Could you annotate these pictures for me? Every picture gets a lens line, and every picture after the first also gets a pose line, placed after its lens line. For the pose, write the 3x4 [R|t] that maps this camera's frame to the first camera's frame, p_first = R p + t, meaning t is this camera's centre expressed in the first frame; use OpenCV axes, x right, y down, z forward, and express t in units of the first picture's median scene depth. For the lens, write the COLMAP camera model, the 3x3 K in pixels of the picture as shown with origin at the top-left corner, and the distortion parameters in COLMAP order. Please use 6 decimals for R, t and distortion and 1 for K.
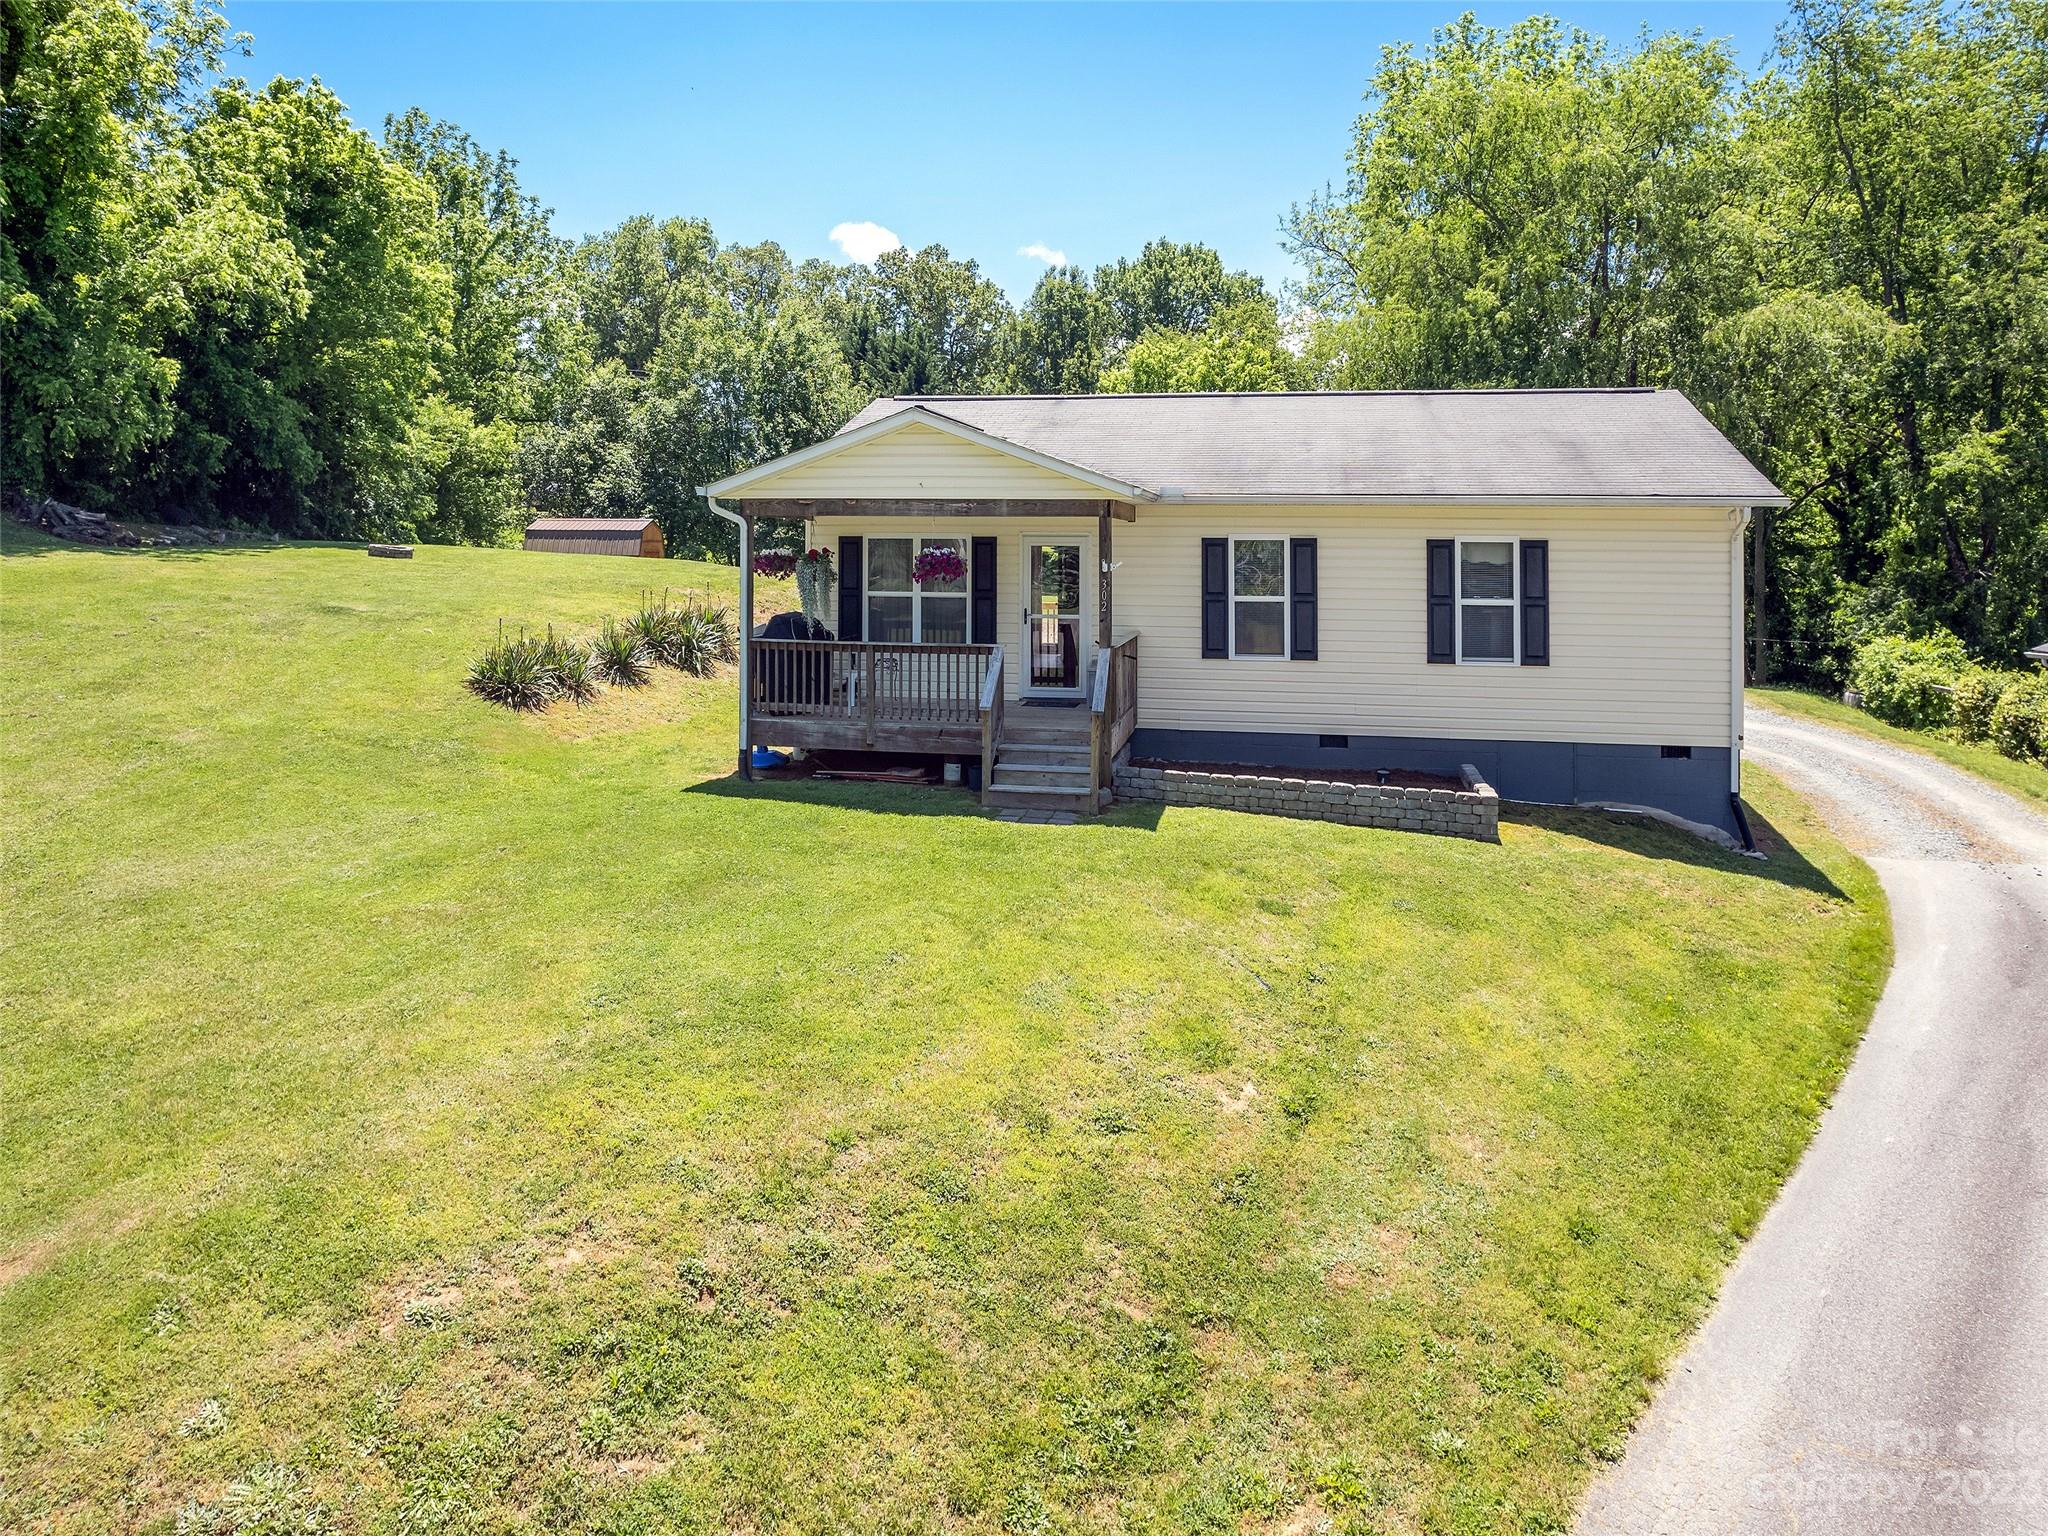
lens RADIAL K [[1332.5, 0, 1024.0], [0, 1332.5, 768.0], [0, 0, 1]] dist [-0.049278, 0.001532]
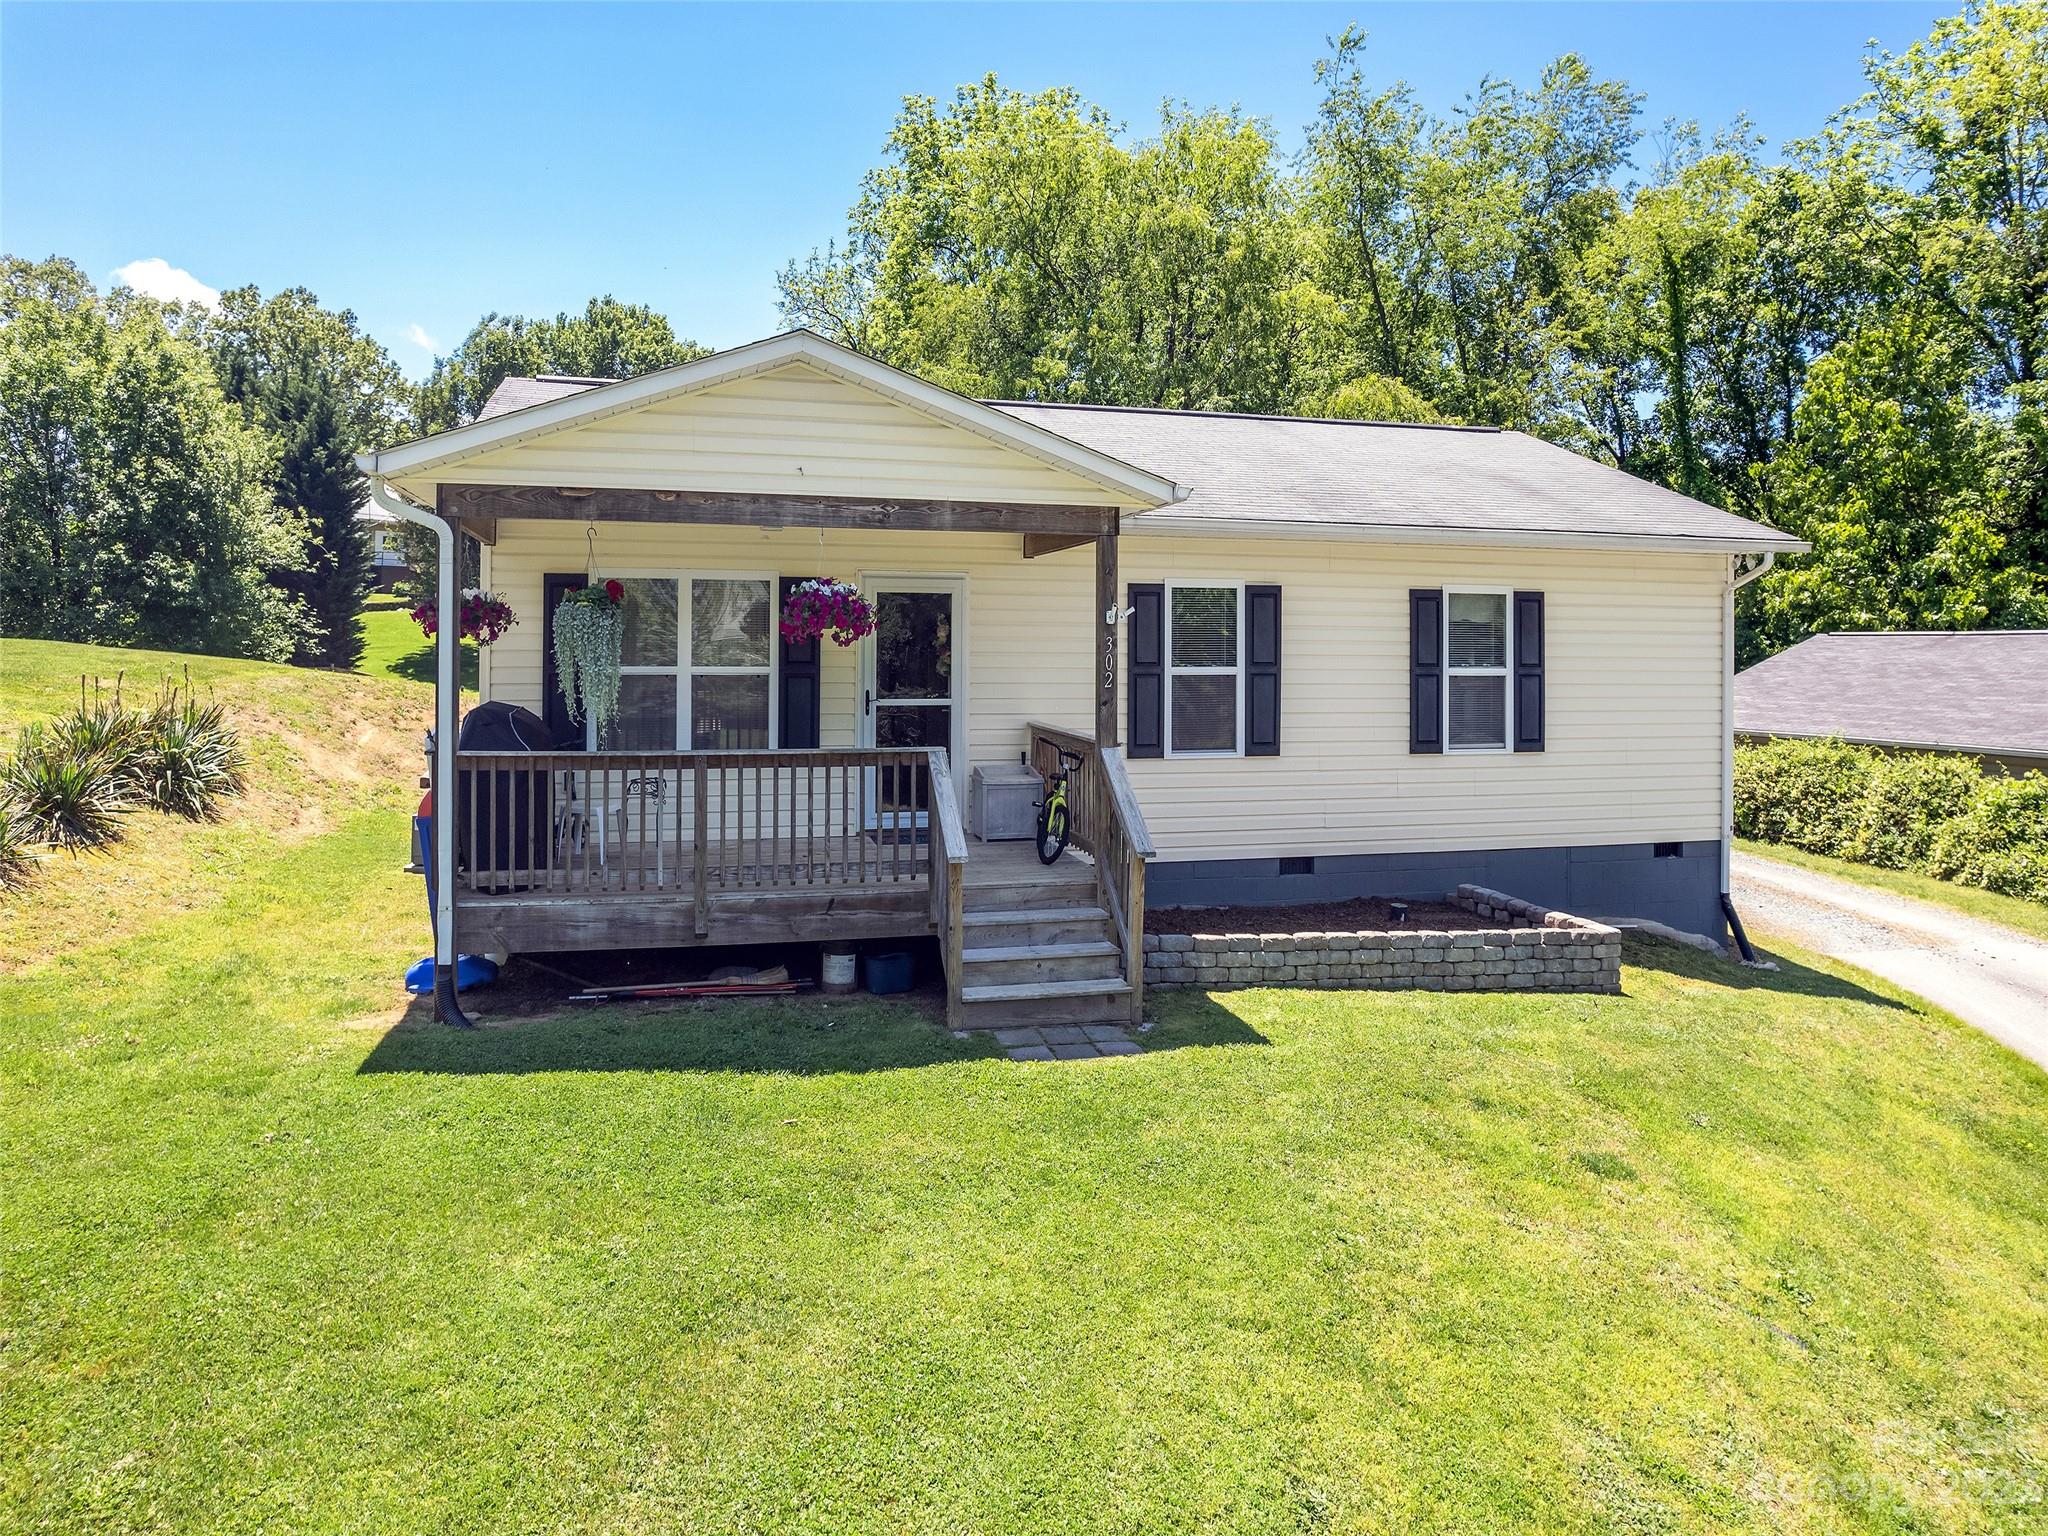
lens RADIAL K [[1356.5, 0, 1024.0], [0, 1356.5, 768.0], [0, 0, 1]] dist [-0.084210, 0.072533]
pose [[0.899713, -0.038909, 0.434745, -0.225965], [0.070738, 0.995850, -0.057268, -0.043276], [-0.430712, 0.082278, 0.898731, 0.414285]]
